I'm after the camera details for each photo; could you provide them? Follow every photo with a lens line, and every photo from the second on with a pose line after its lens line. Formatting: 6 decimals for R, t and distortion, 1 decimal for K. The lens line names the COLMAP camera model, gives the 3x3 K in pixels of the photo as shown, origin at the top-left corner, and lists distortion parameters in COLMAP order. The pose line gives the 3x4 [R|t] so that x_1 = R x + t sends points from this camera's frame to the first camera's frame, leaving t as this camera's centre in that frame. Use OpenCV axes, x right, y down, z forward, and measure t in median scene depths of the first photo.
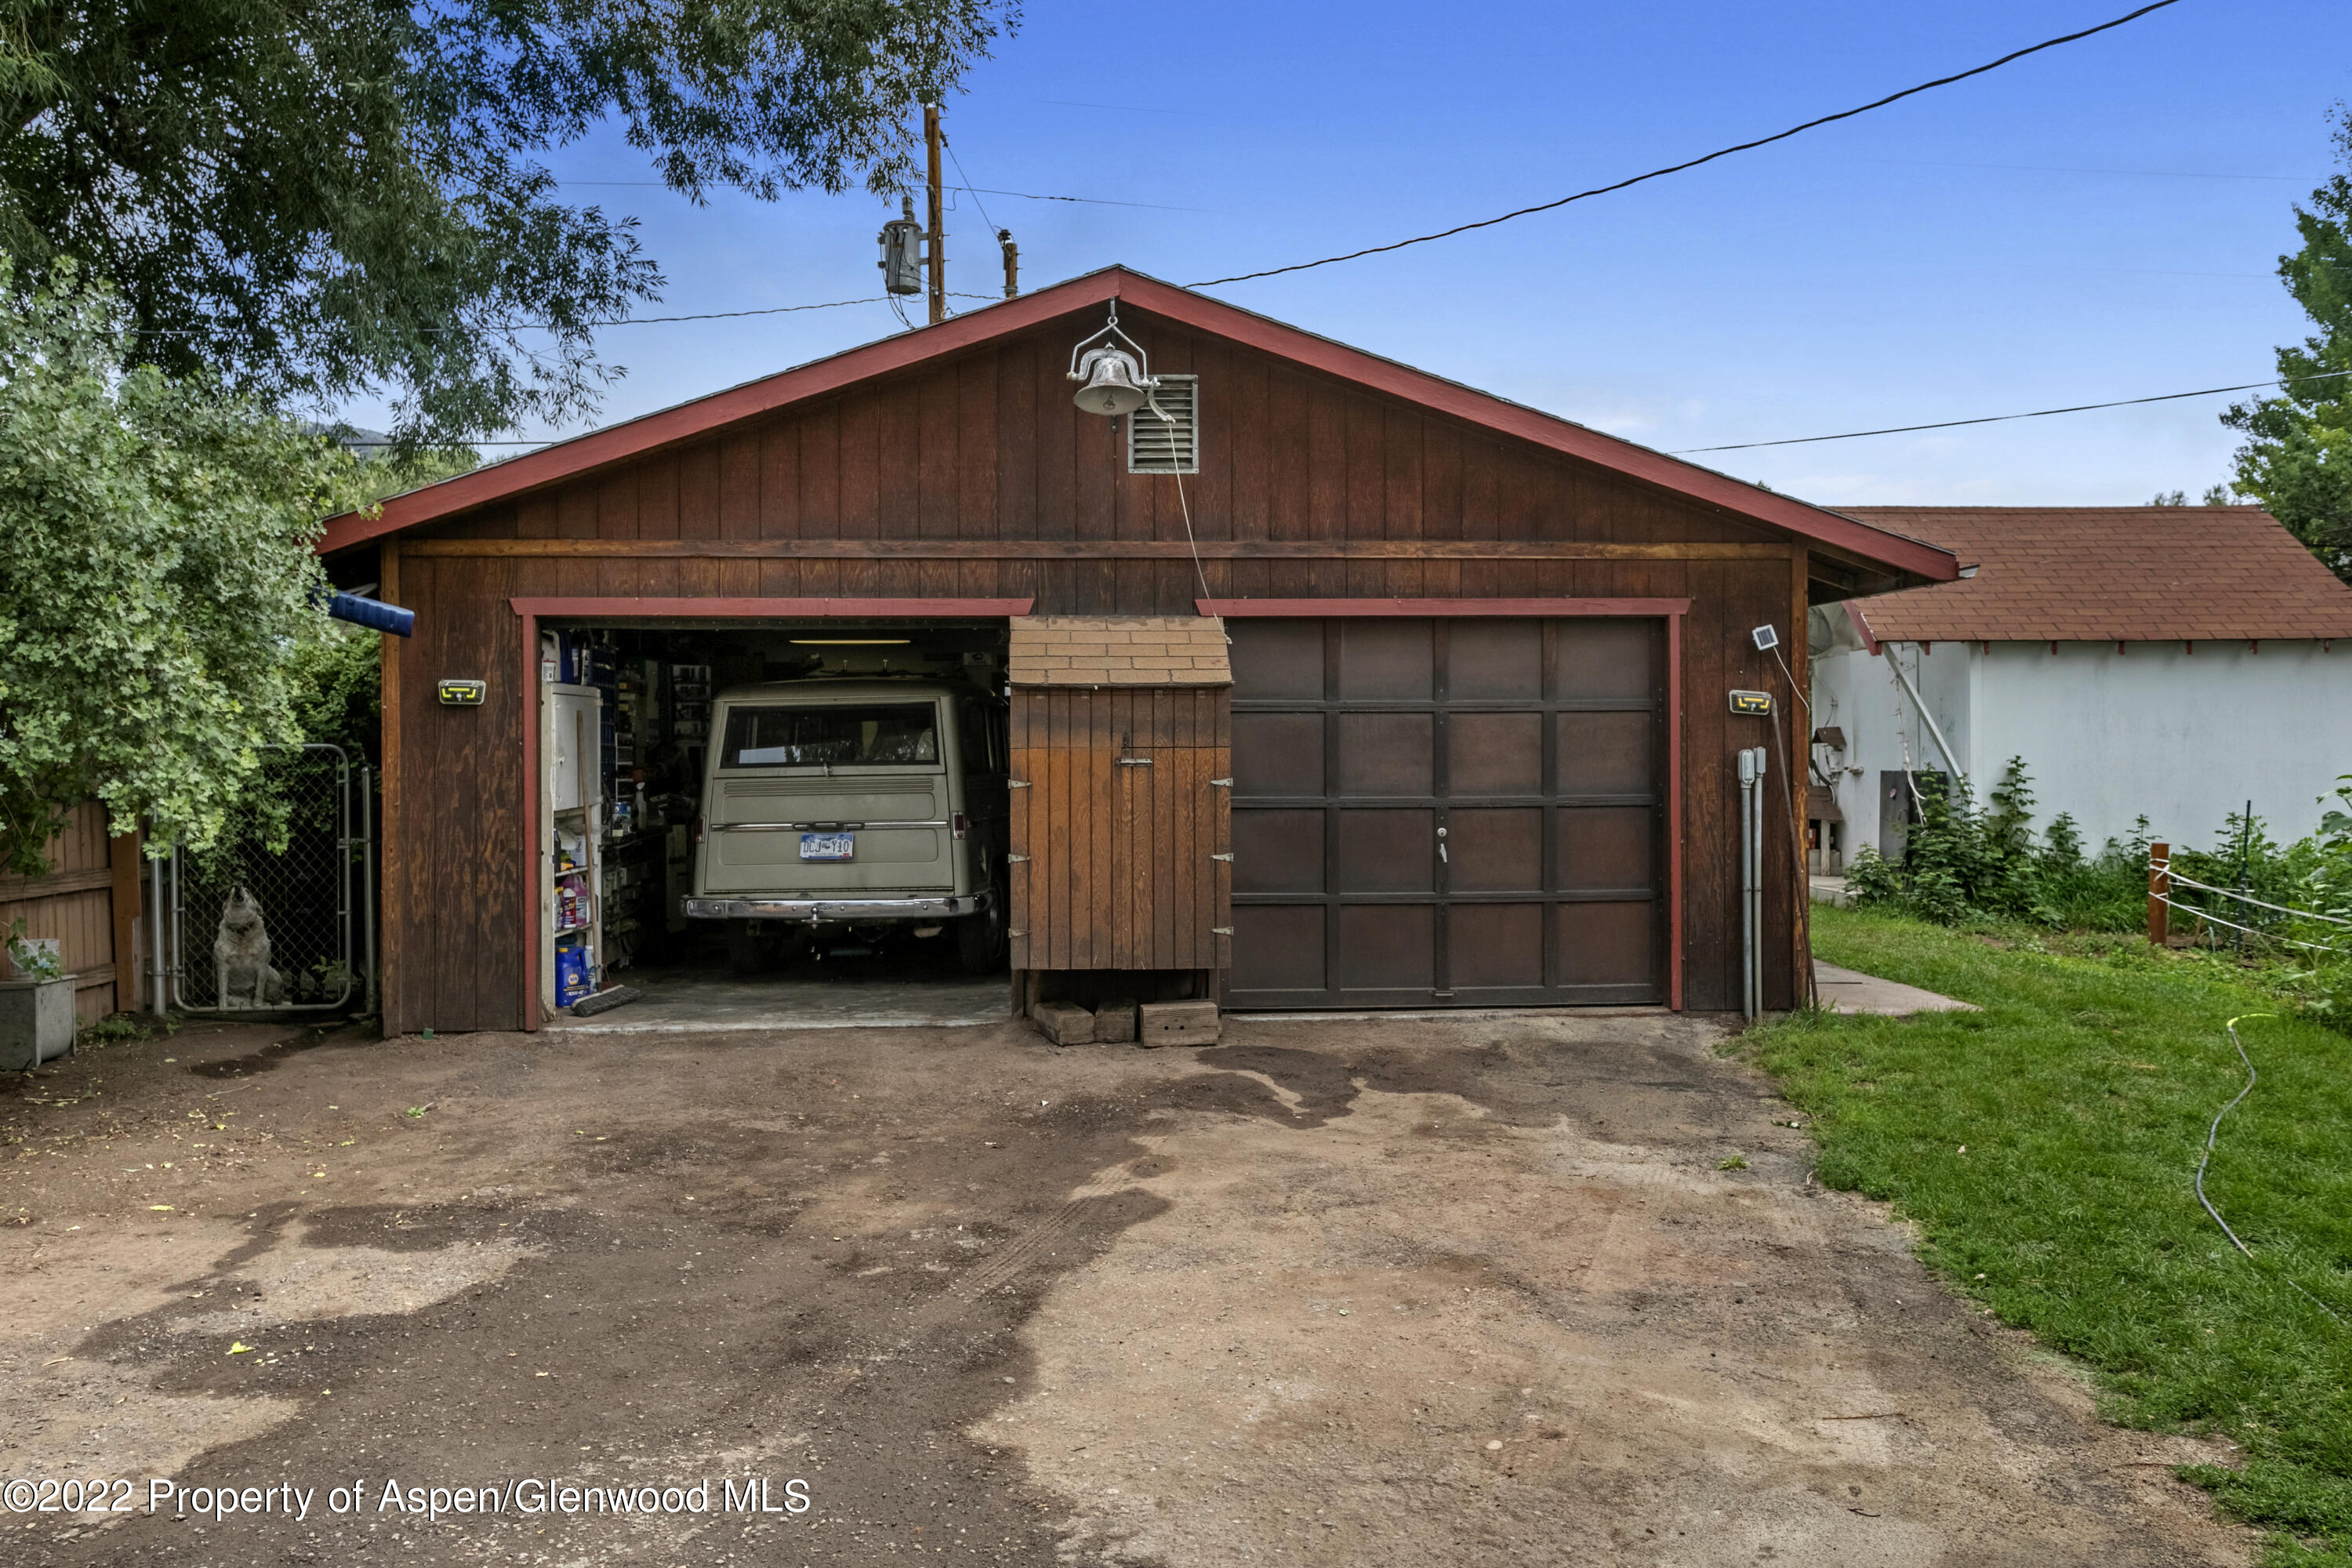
lens RADIAL K [[1770.0, 0, 1169.4], [0, 1770.0, 746.2], [0, 0, 1]] dist [0.006878, 0.002511]
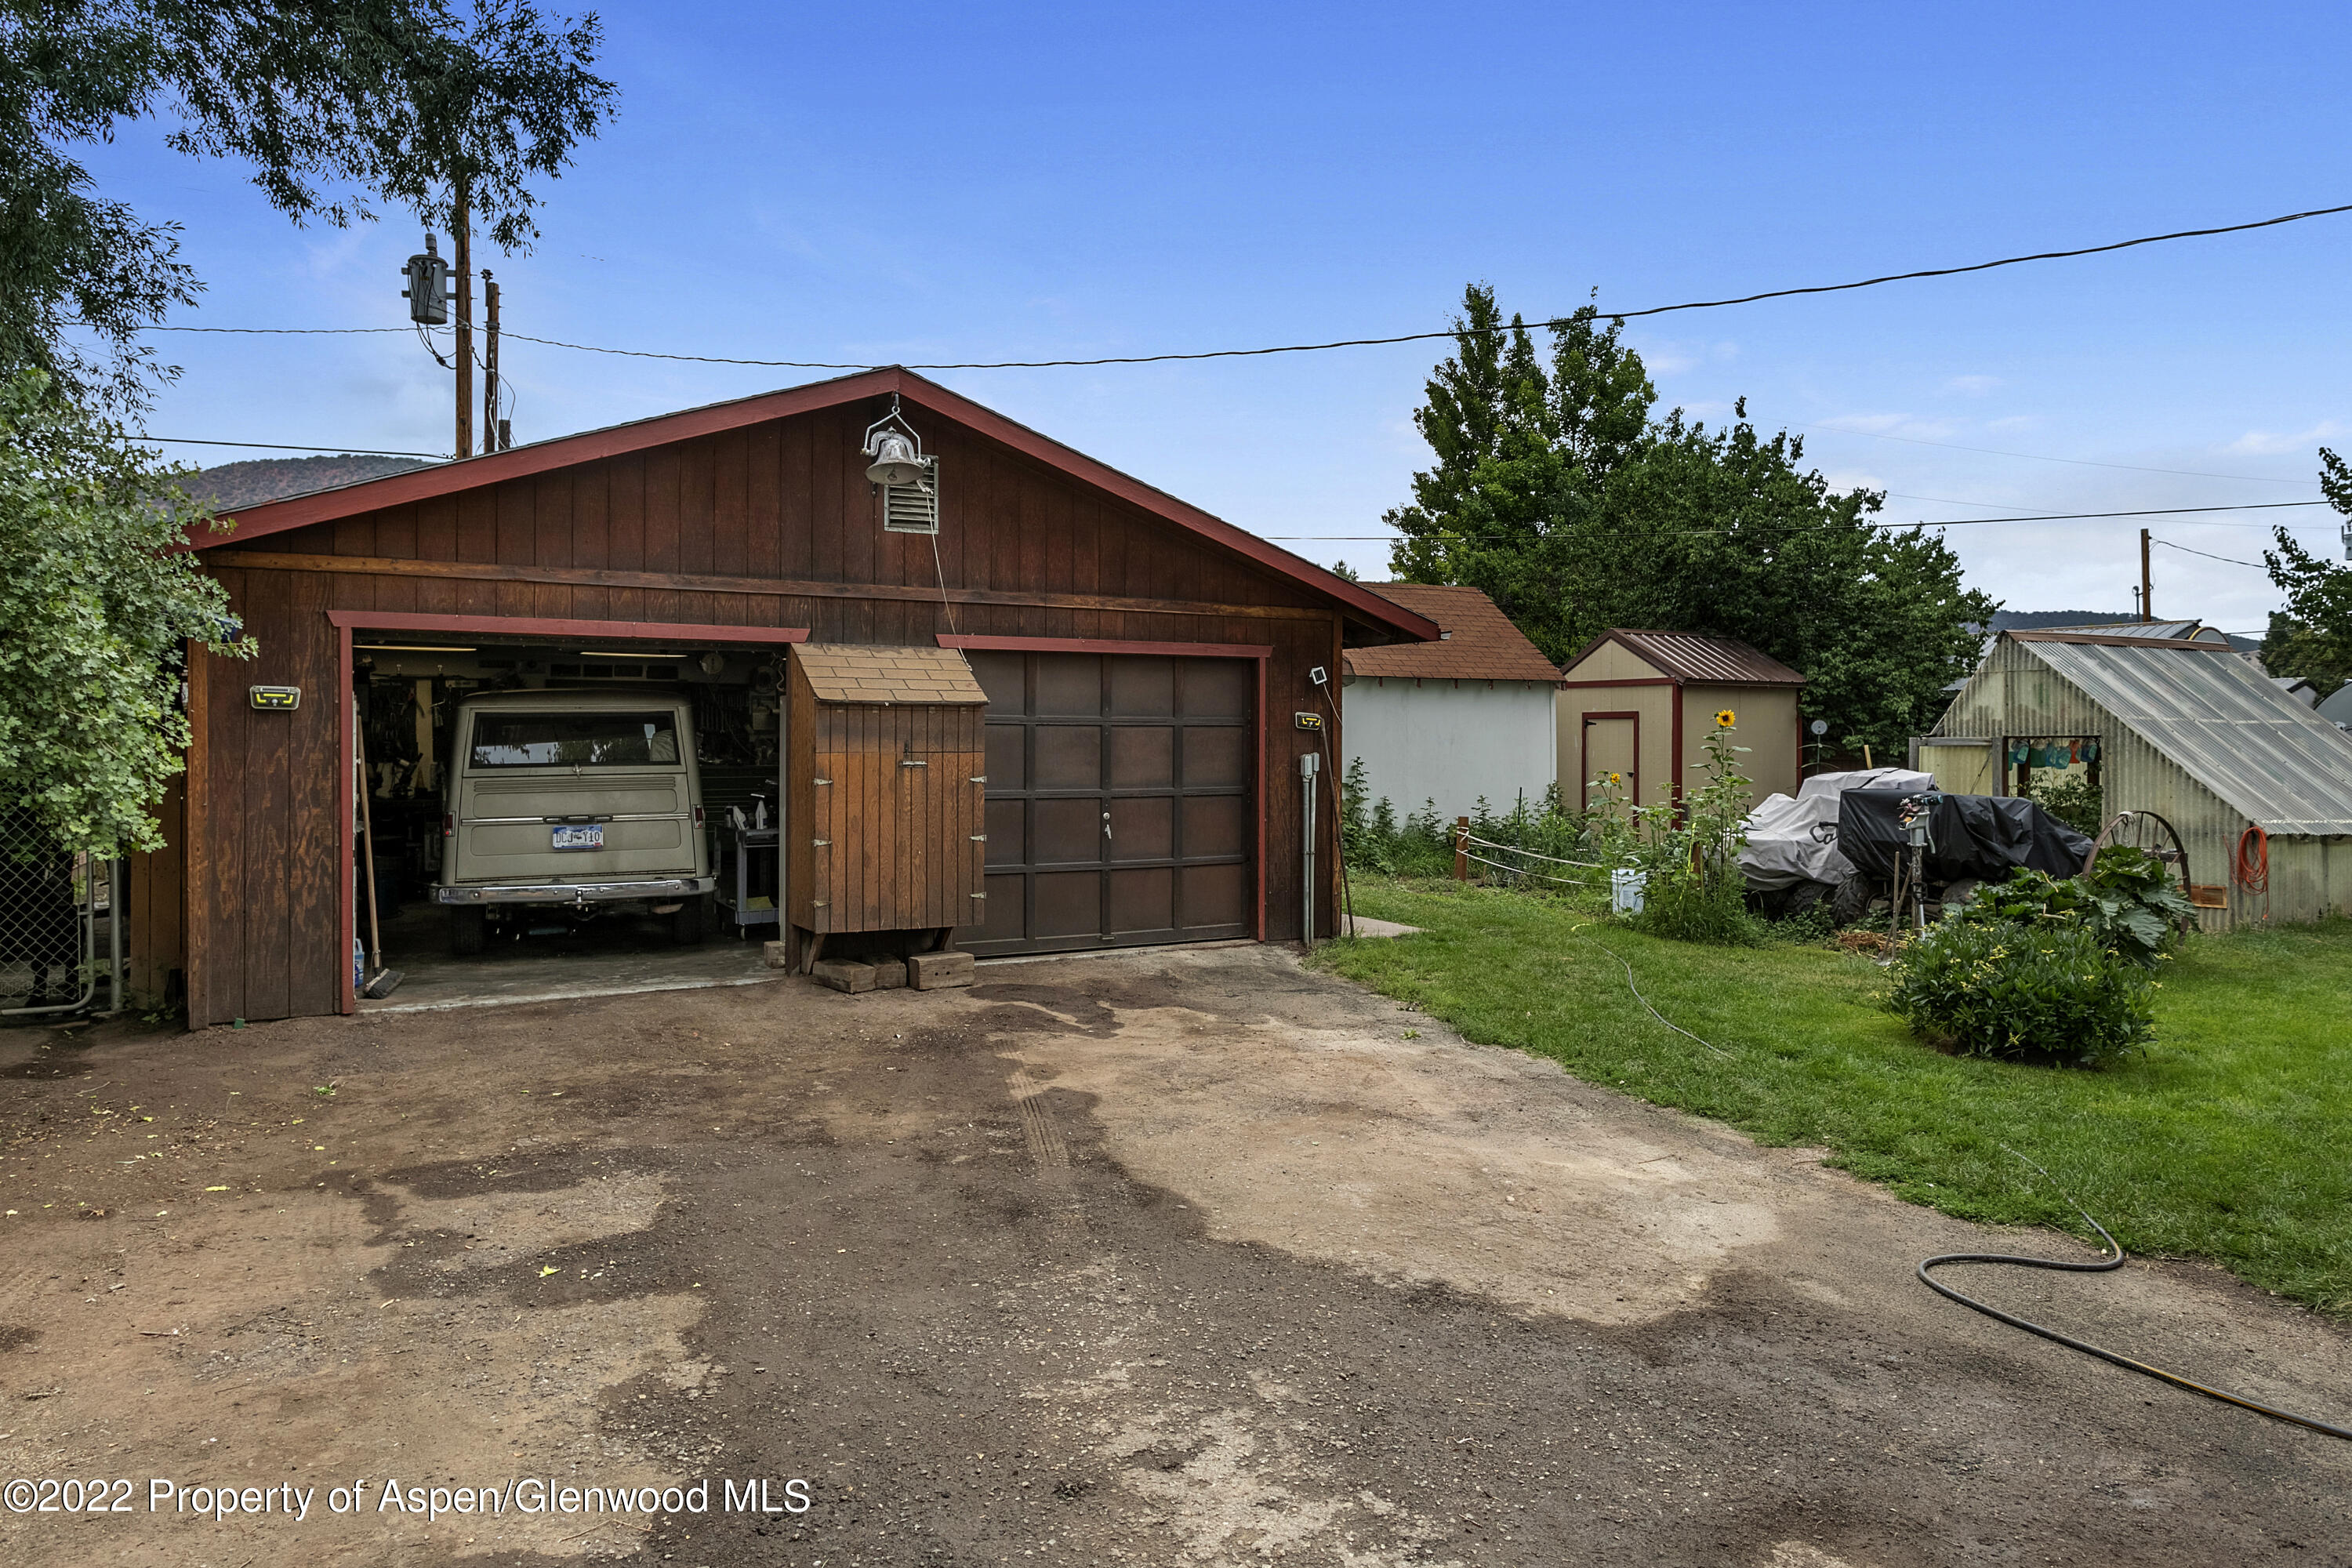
lens RADIAL K [[1500.0, 0, 1168.9], [0, 1500.0, 751.5], [0, 0, 1]] dist [-0.001601, 0.001737]
pose [[0.900257, 0.003128, 0.435349, -0.302751], [-0.005485, 0.999976, 0.004157, -0.004948], [-0.435325, -0.006131, 0.900252, -0.034064]]
